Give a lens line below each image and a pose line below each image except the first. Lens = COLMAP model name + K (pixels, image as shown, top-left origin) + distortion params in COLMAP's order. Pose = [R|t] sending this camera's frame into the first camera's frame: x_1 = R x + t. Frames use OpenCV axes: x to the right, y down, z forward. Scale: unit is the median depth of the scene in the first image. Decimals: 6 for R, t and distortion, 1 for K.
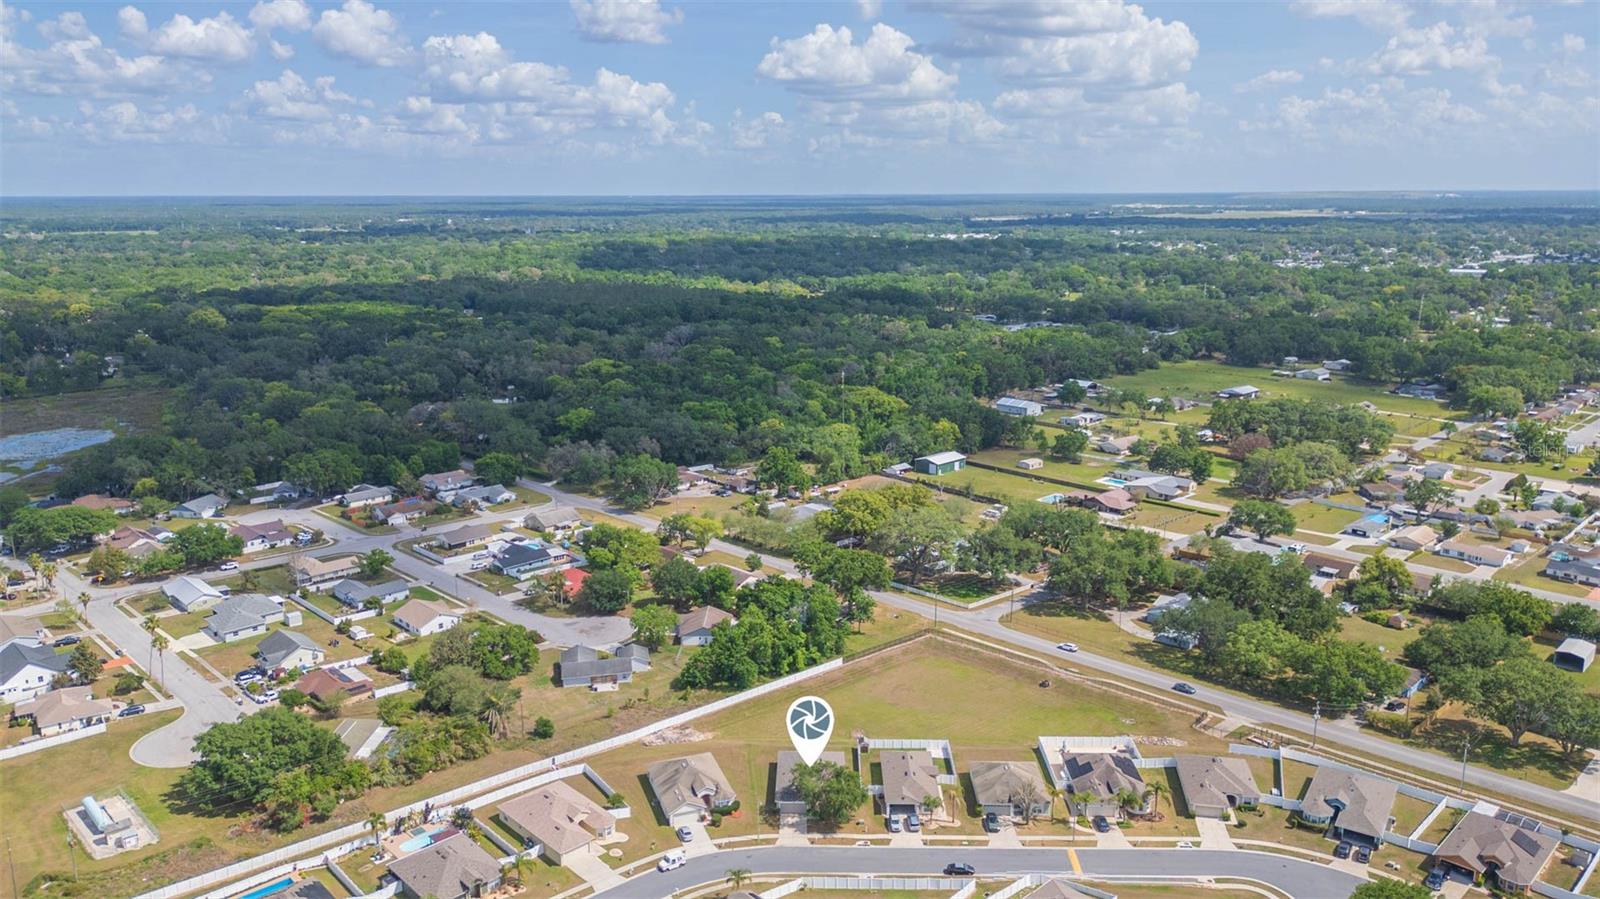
lens RADIAL K [[1118.3, 0, 803.7], [0, 1118.3, 424.2], [0, 0, 1]] dist [0.065333, -0.078497]
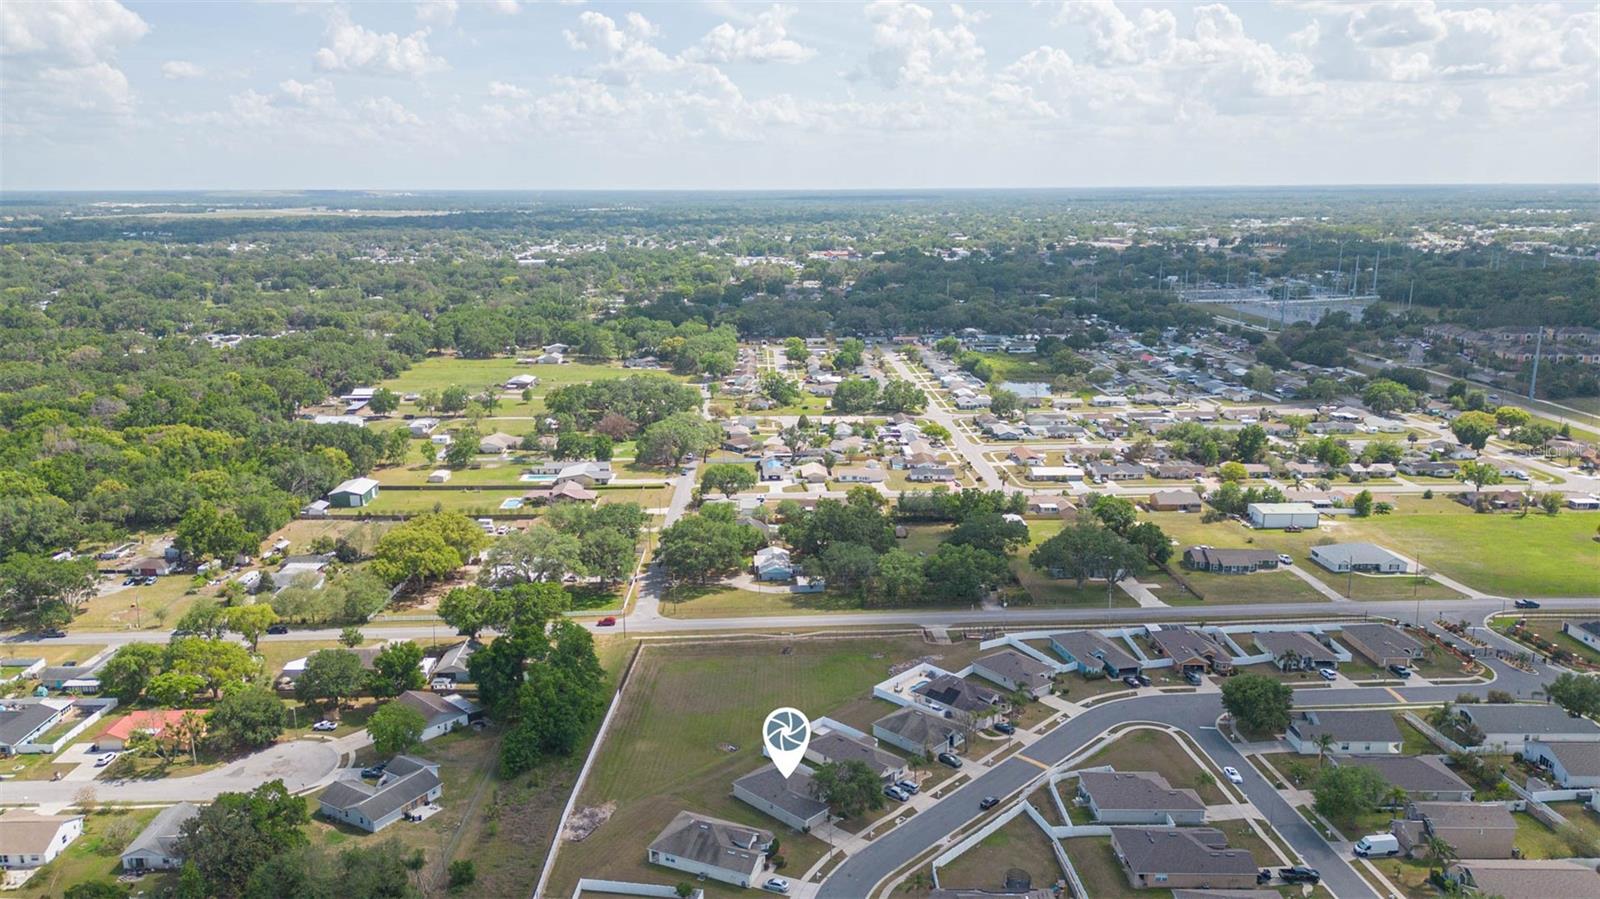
lens RADIAL K [[1119.7, 0, 746.5], [0, 1119.7, 449.6], [0, 0, 1]] dist [0.073464, -0.080328]
pose [[0.702323, -0.160614, 0.693502, -0.473002], [0.145265, 0.986050, 0.081256, -0.046515], [-0.696879, 0.043674, 0.715858, 0.224936]]
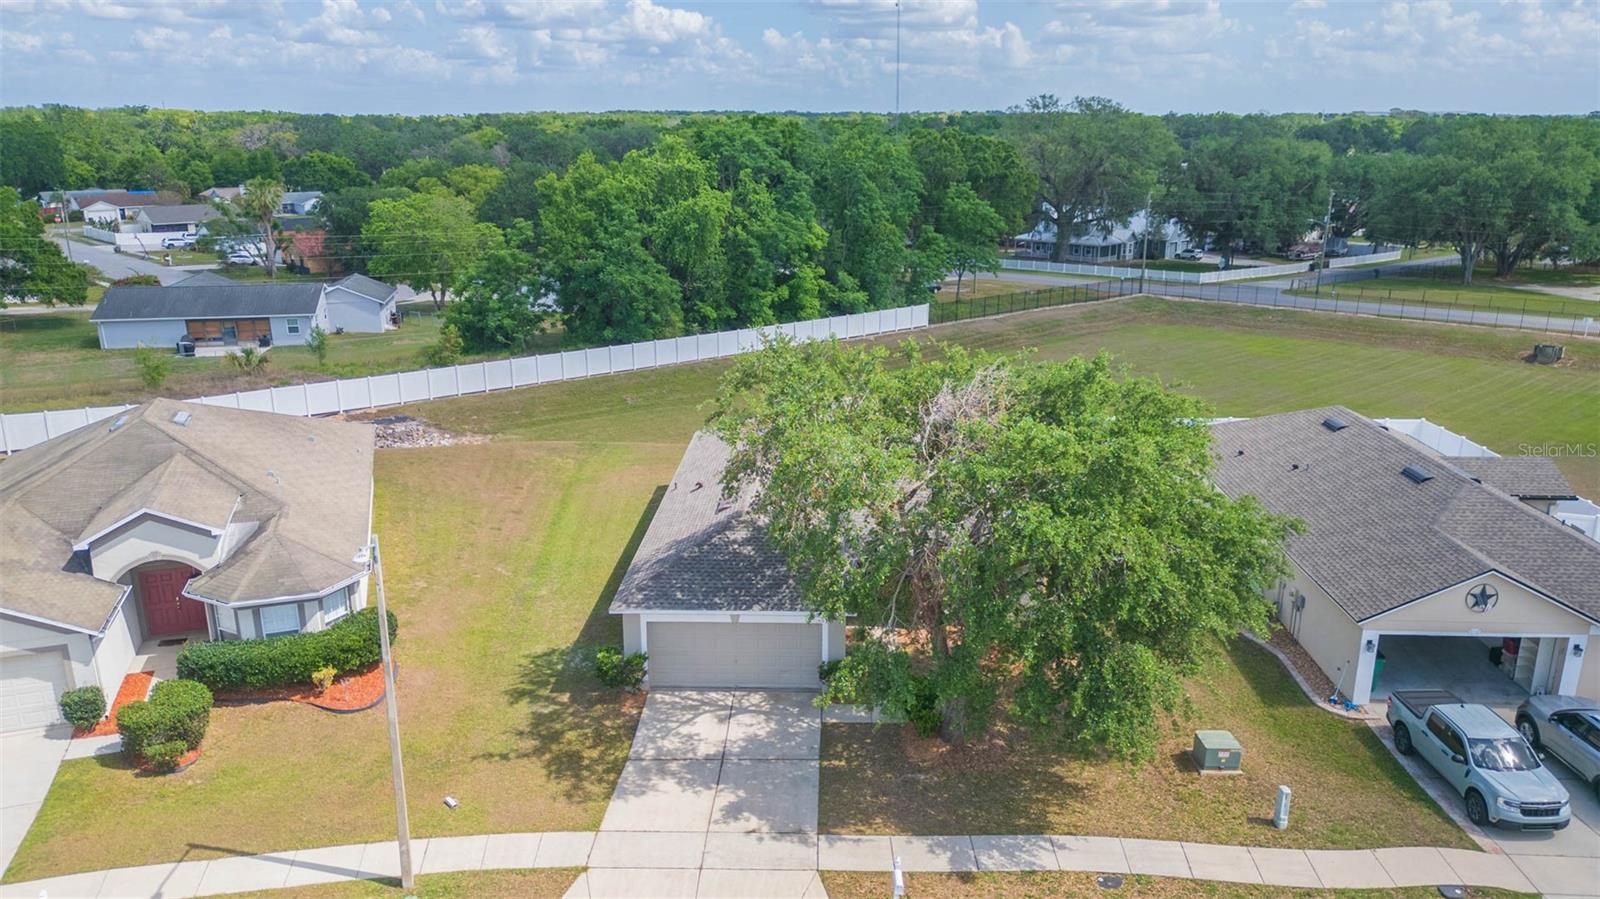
lens RADIAL K [[1141.6, 0, 795.2], [0, 1141.6, 378.8], [0, 0, 1]] dist [0.068847, -0.087950]
pose [[0.999506, -0.000574, -0.031408, 0.003059], [0.001143, 0.999836, 0.018097, 0.208911], [0.031392, -0.018124, 0.999343, 0.587301]]
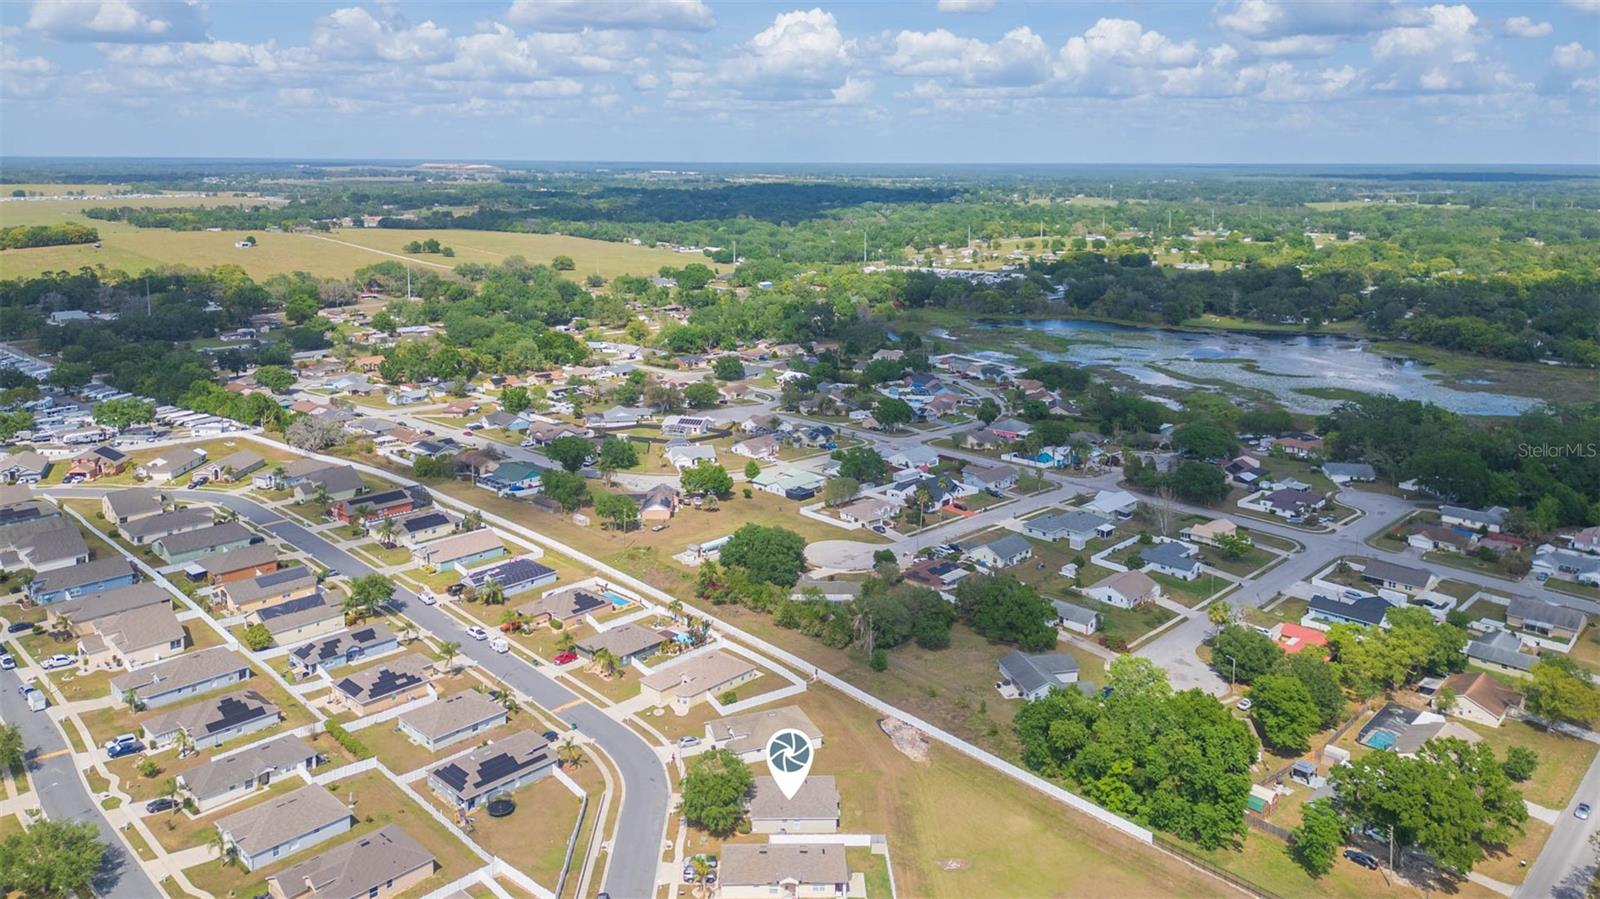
lens RADIAL K [[1141.6, 0, 795.2], [0, 1141.6, 378.8], [0, 0, 1]] dist [0.068847, -0.087950]
pose [[0.036550, 0.192050, -0.980704, 0.604663], [-0.206516, 0.961628, 0.180618, -0.125411], [0.977760, 0.195929, 0.074809, 0.634315]]
